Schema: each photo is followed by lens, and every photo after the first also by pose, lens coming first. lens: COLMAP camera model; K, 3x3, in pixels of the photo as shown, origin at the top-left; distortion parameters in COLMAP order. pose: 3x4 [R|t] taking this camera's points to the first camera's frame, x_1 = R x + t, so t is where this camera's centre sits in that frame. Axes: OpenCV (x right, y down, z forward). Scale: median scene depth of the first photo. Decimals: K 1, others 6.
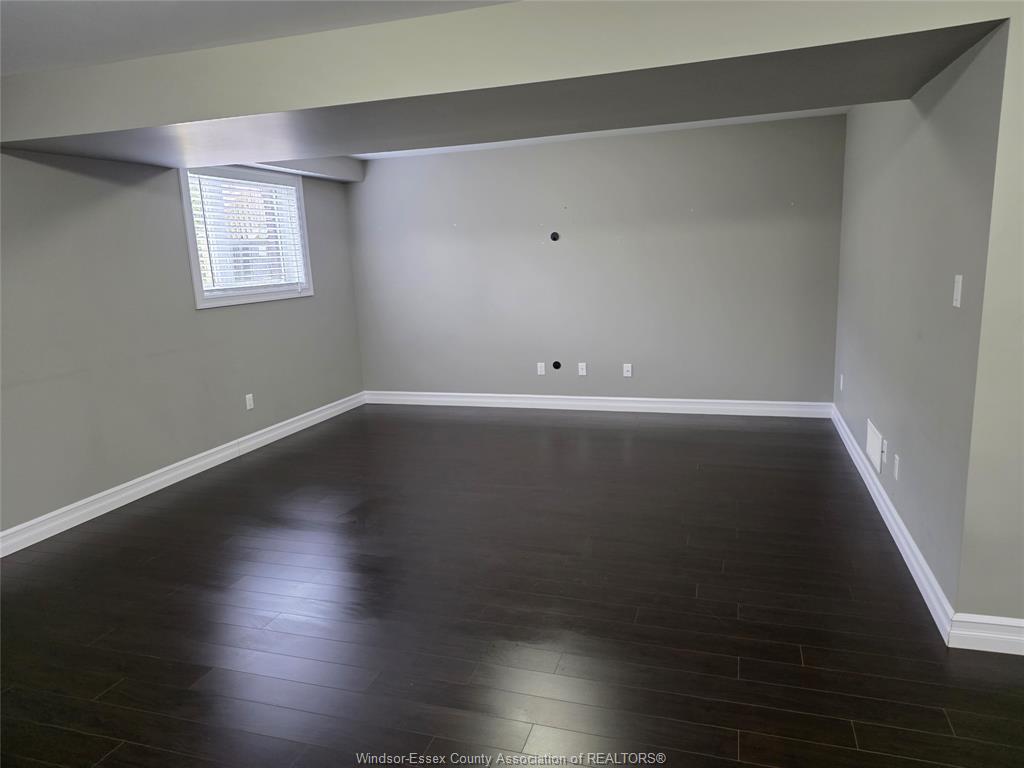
lens RADIAL K [[681.0, 0, 514.8], [0, 681.0, 384.7], [0, 0, 1]] dist [0.061772, -0.049023]
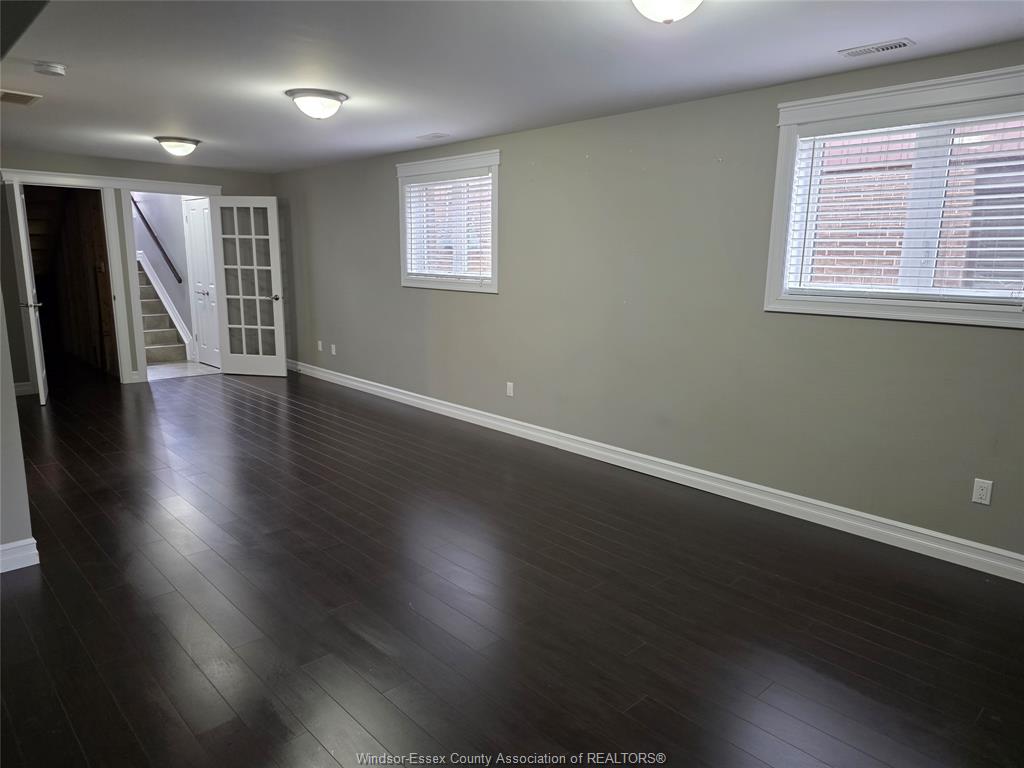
lens RADIAL K [[681.0, 0, 514.7], [0, 681.0, 382.0], [0, 0, 1]] dist [0.061772, -0.049023]
pose [[-0.484675, 0.200838, -0.851325, 0.489161], [-0.156827, 0.937559, 0.310466, -0.308378], [0.860521, 0.283986, -0.422914, 1.456021]]
